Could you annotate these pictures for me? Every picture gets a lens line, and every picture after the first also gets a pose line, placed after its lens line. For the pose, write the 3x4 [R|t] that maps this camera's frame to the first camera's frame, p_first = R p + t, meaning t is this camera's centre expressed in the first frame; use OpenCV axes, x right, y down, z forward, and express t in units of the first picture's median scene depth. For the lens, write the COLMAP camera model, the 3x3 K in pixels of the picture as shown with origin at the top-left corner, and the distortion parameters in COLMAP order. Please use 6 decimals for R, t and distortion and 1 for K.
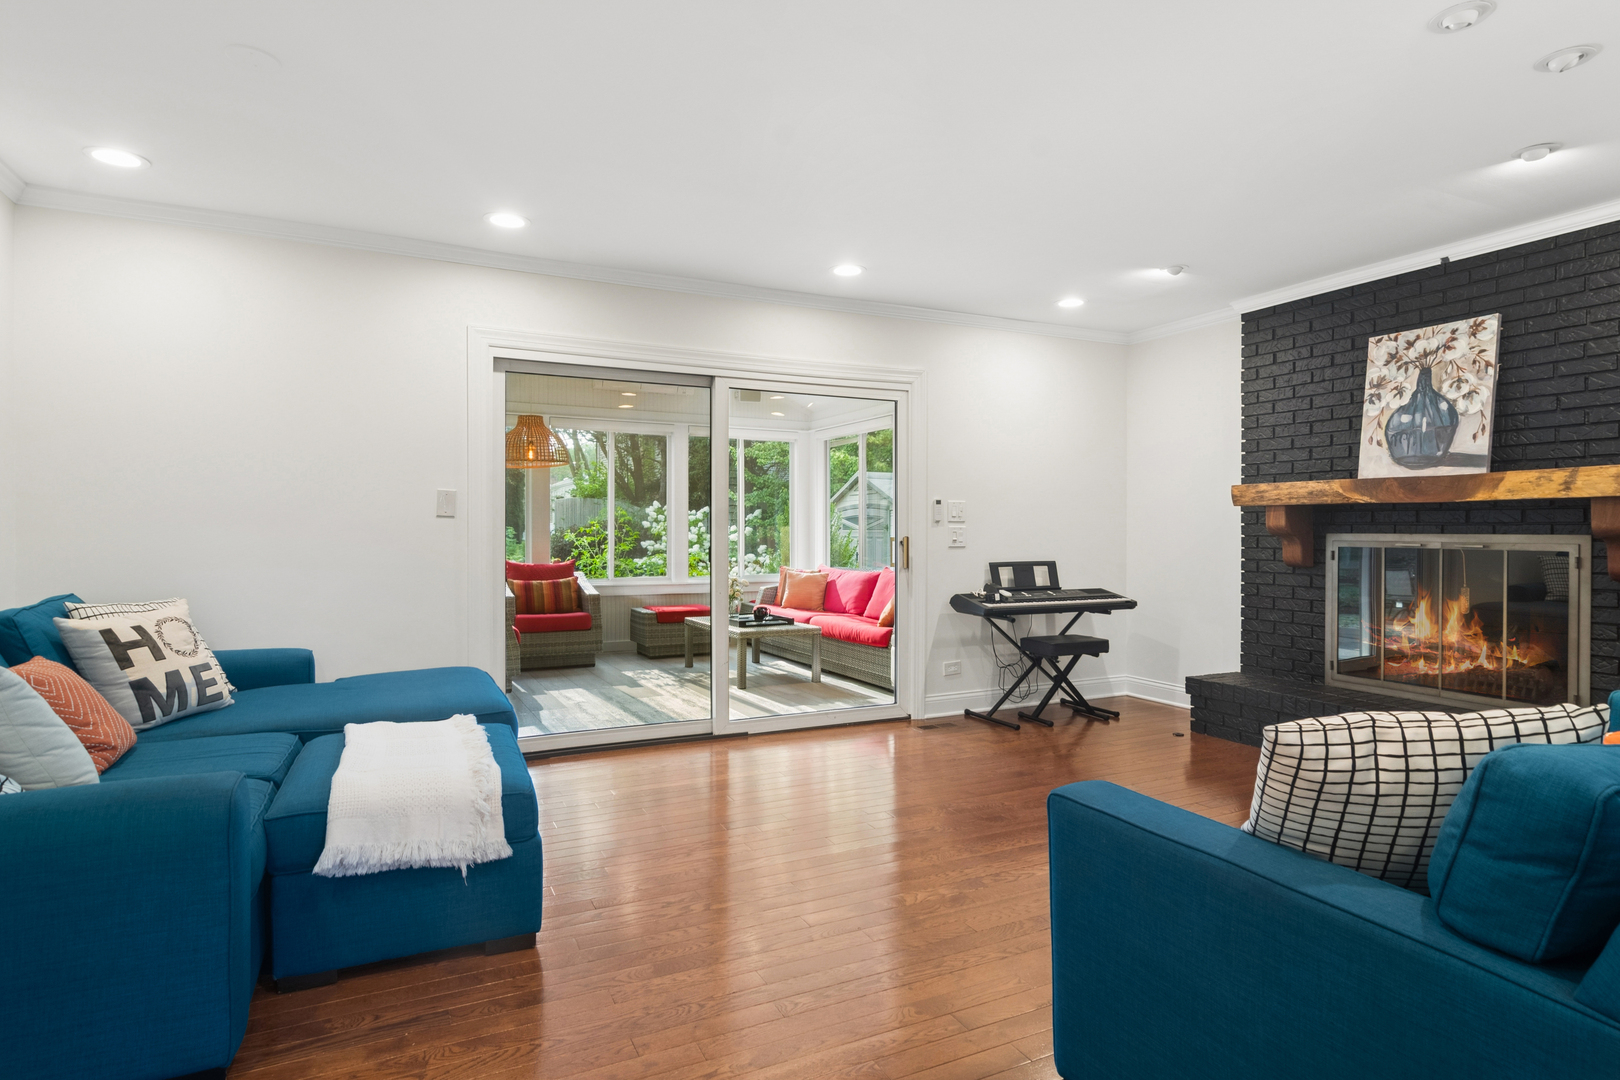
lens RADIAL K [[871.1, 0, 813.9], [0, 871.1, 539.4], [0, 0, 1]] dist [0.001036, 0.001583]
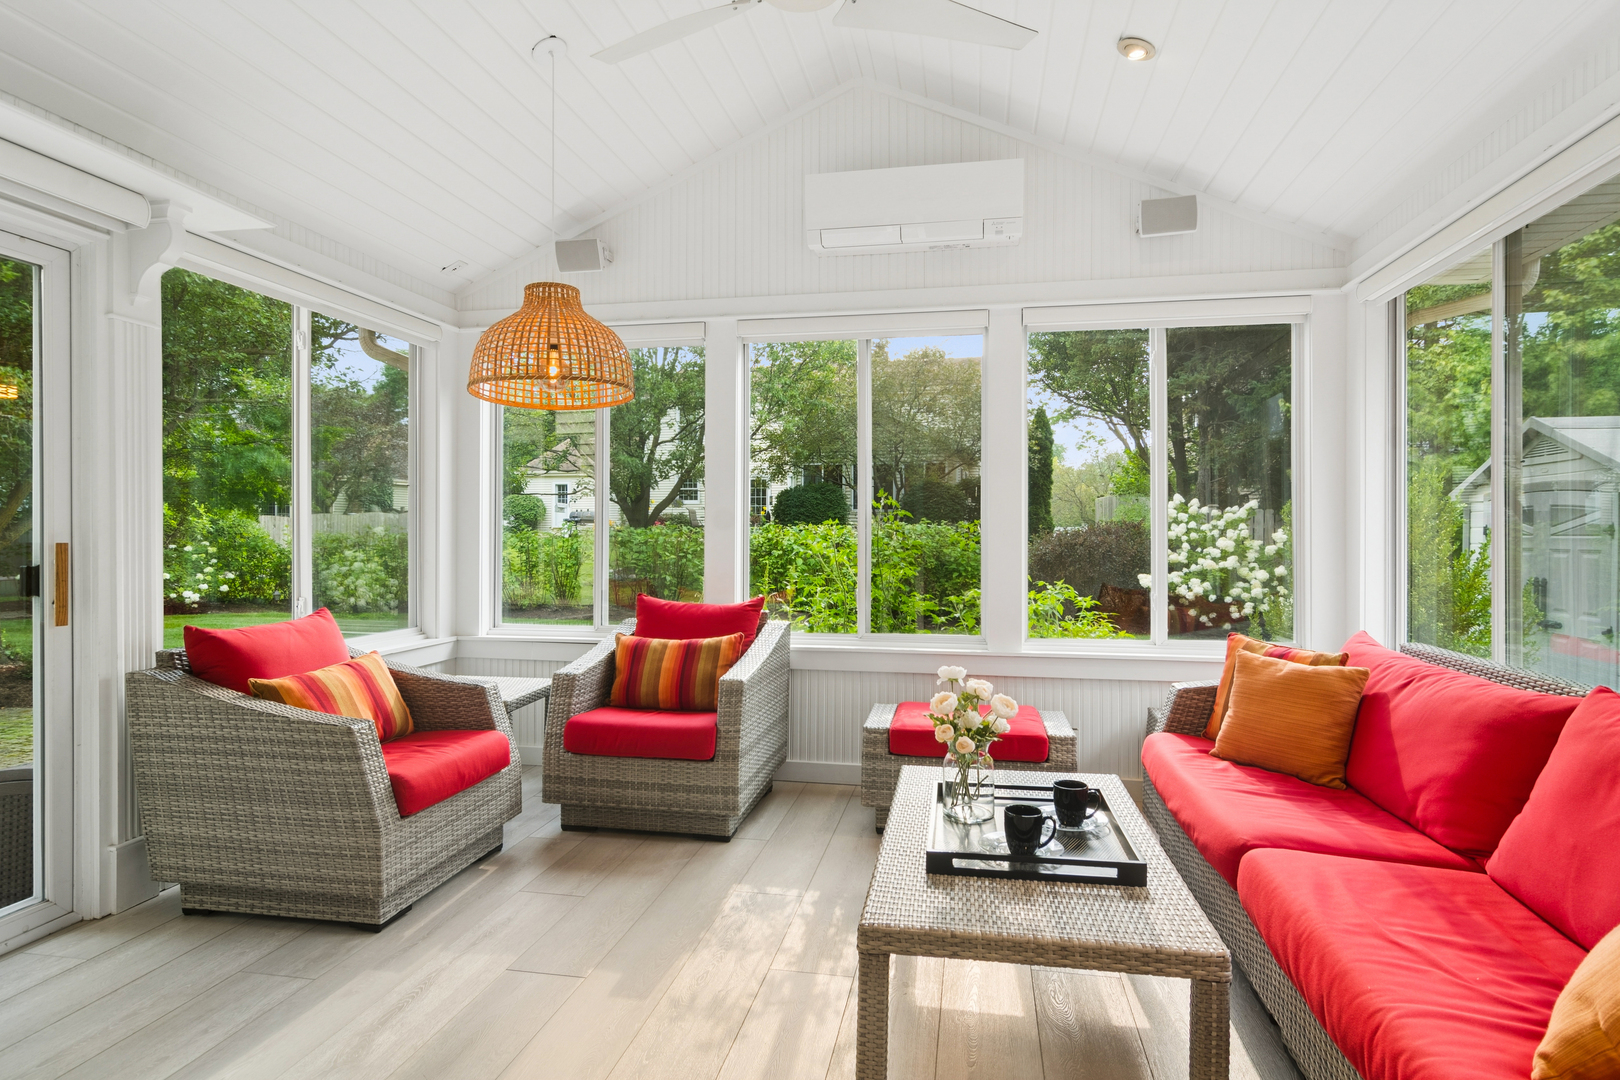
lens RADIAL K [[871.1, 0, 811.4], [0, 871.1, 542.6], [0, 0, 1]] dist [0.001036, 0.001583]
pose [[0.787631, 0.006093, -0.616117, 0.082448], [-0.005826, 0.999980, 0.002442, -0.014325], [0.616119, 0.001666, 0.787651, 0.927575]]
